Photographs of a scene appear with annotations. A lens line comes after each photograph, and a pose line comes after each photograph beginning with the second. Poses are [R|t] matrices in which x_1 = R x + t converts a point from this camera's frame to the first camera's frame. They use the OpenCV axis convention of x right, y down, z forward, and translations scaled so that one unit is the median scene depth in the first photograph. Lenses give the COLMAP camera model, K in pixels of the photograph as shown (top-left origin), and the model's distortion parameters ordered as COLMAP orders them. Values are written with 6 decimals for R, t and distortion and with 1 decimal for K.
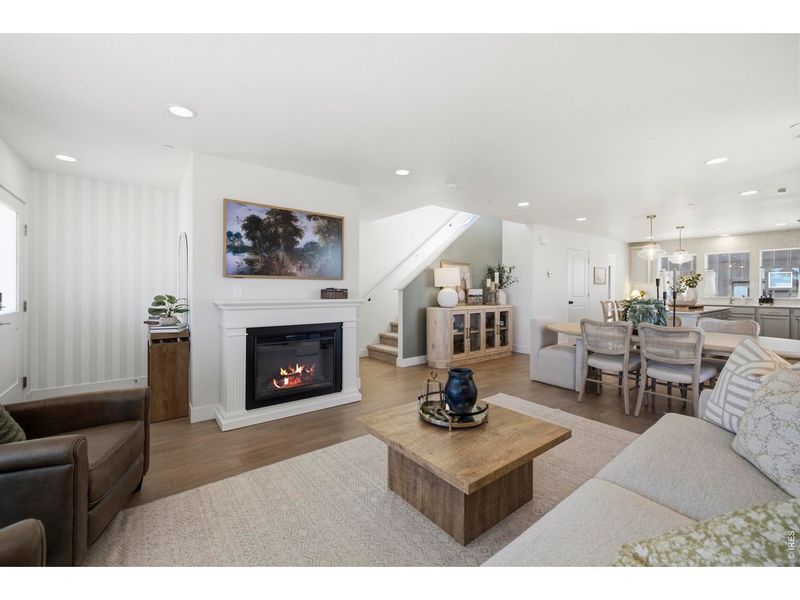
lens RADIAL K [[333.0, 0, 397.3], [0, 333.0, 298.2], [0, 0, 1]] dist [0.002370, 0.000270]
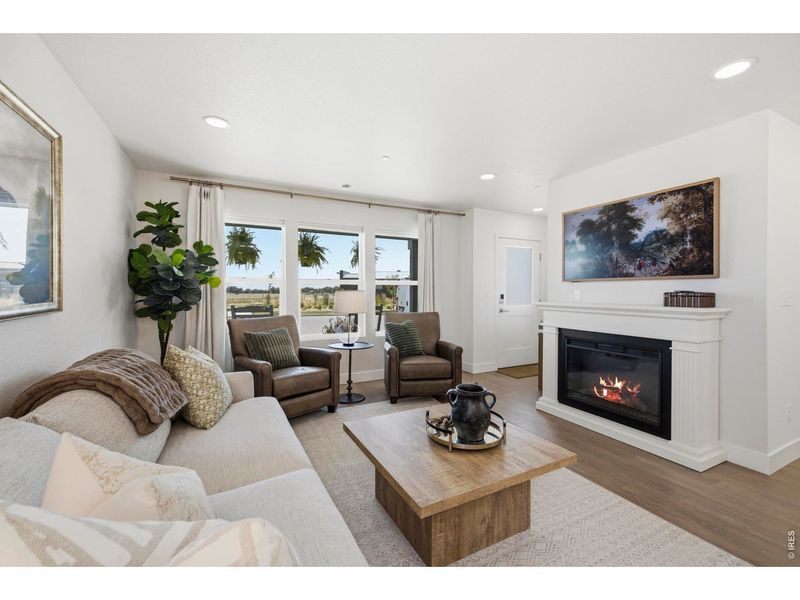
lens RADIAL K [[337.1, 0, 395.2], [0, 337.1, 290.3], [0, 0, 1]] dist [0.002495, -0.000003]
pose [[-0.188674, -0.002116, -0.982038, 0.650654], [-0.025709, 0.999666, 0.002786, -0.018228], [0.981703, 0.025773, -0.188665, 0.581780]]
